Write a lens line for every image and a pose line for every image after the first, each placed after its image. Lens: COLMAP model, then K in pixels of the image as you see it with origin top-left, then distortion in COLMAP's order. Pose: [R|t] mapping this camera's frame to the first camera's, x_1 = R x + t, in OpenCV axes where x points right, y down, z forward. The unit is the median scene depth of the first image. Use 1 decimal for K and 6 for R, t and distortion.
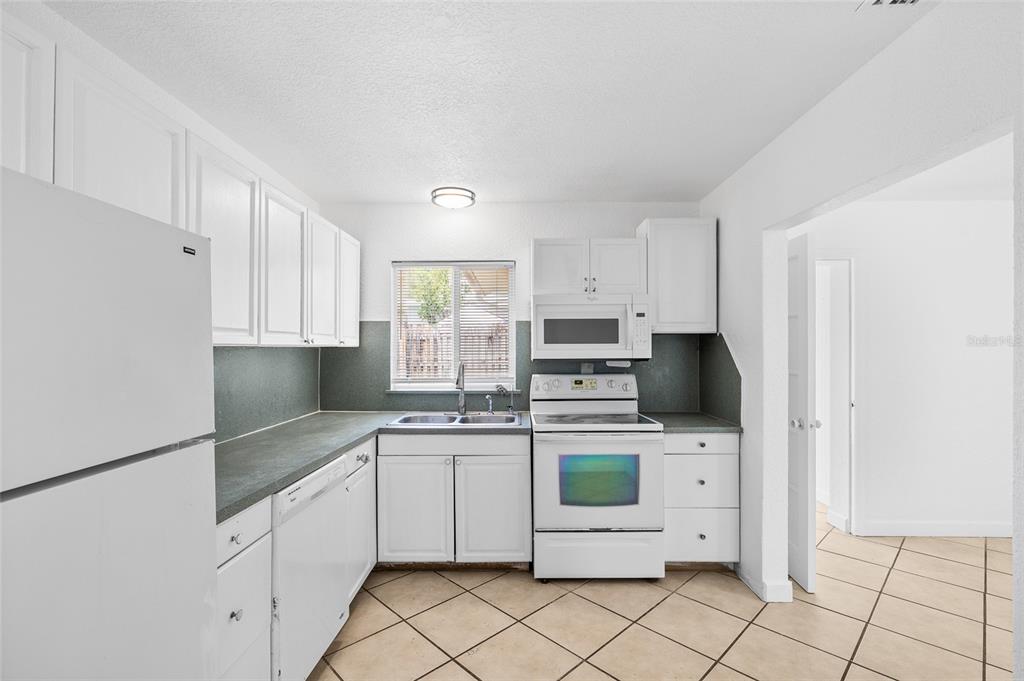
lens RADIAL K [[449.1, 0, 494.6], [0, 449.1, 344.8], [0, 0, 1]] dist [-0.005086, 0.002818]
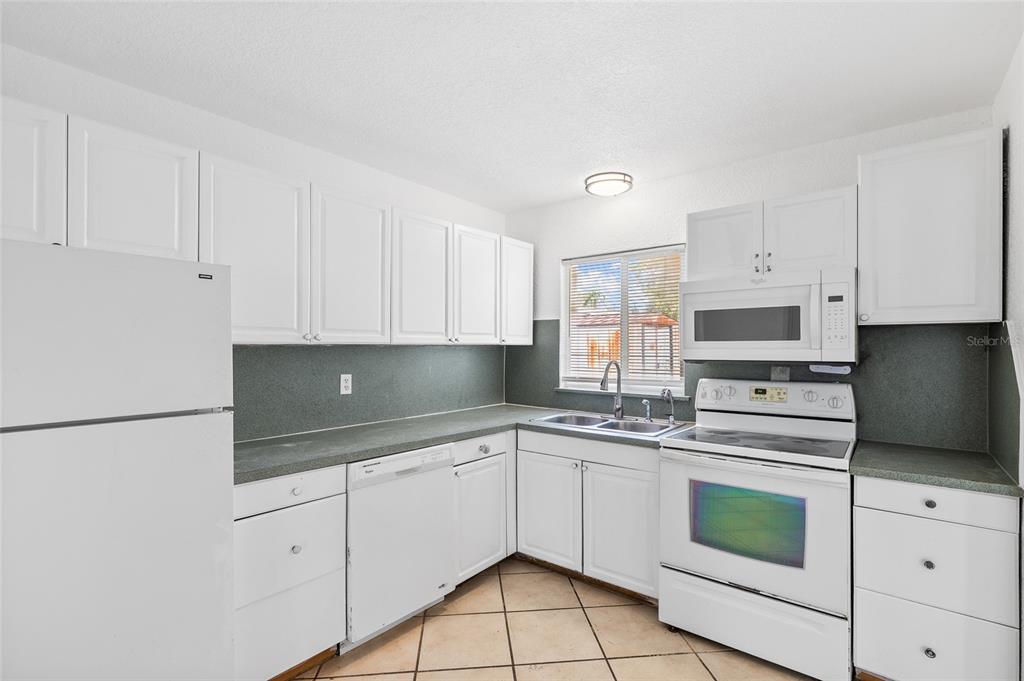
lens RADIAL K [[449.1, 0, 511.9], [0, 449.1, 346.3], [0, 0, 1]] dist [-0.005086, 0.002818]
pose [[0.806678, 0.002571, -0.590986, 0.331145], [0.001624, 0.999977, 0.006567, 0.001218], [0.590989, -0.006257, 0.806655, 0.150044]]
